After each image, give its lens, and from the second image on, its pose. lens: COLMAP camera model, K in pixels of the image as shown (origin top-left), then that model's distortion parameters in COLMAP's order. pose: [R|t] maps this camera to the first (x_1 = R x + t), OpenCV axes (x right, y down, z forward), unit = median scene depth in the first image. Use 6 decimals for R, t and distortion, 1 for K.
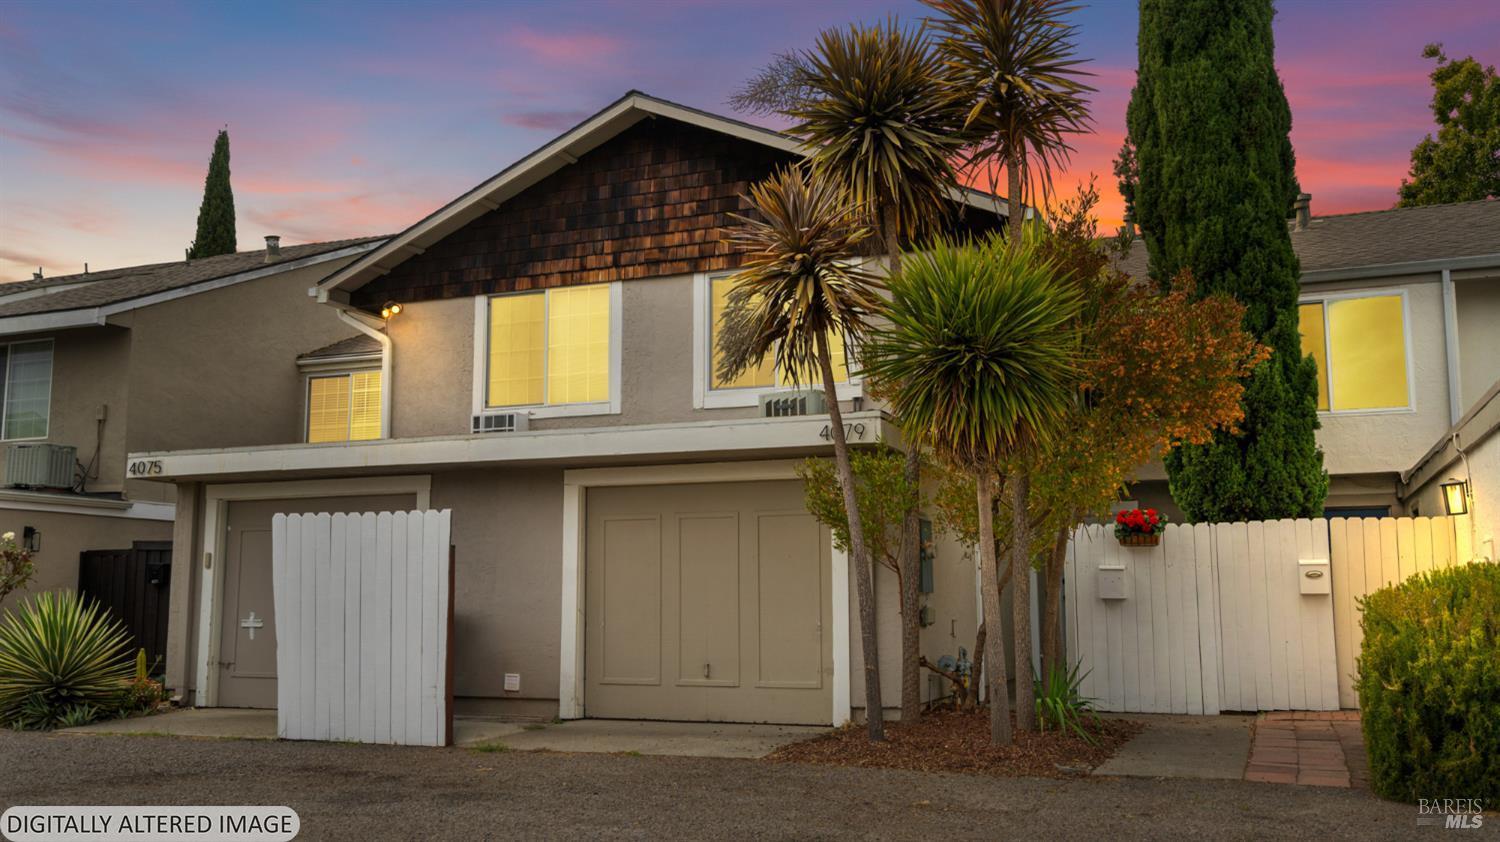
lens RADIAL K [[1333.9, 0, 745.1], [0, 1333.9, 422.2], [0, 0, 1]] dist [0.010419, -0.015958]
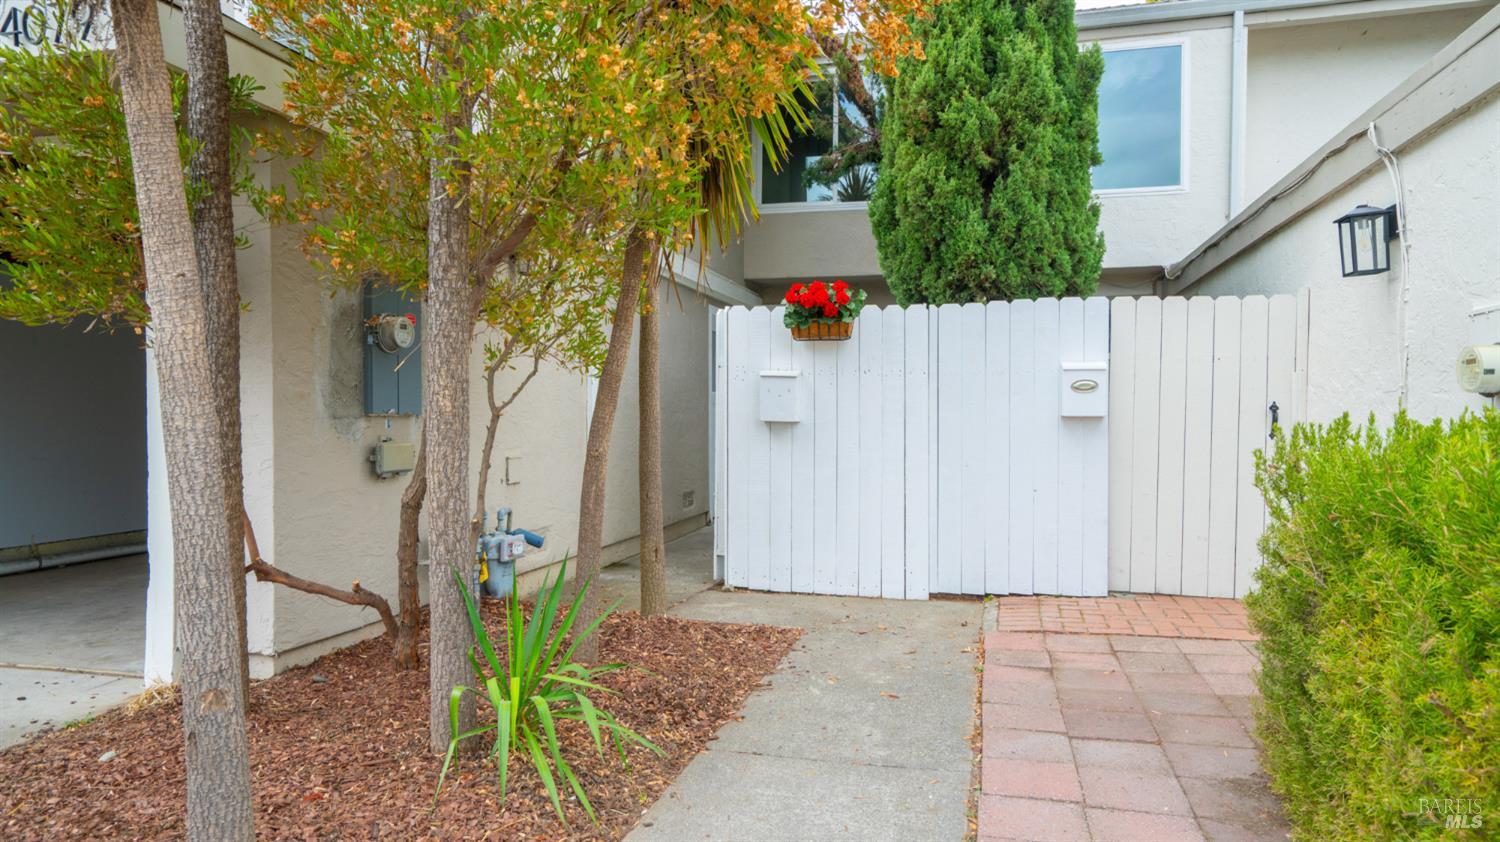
lens RADIAL K [[965.4, 0, 752.0], [0, 965.4, 425.0], [0, 0, 1]] dist [-0.000989, 0.000617]
pose [[0.991565, 0.002582, 0.129585, 0.205289], [-0.021495, 0.989232, 0.144768, 0.067656], [-0.127816, -0.146333, 0.980943, 0.552975]]
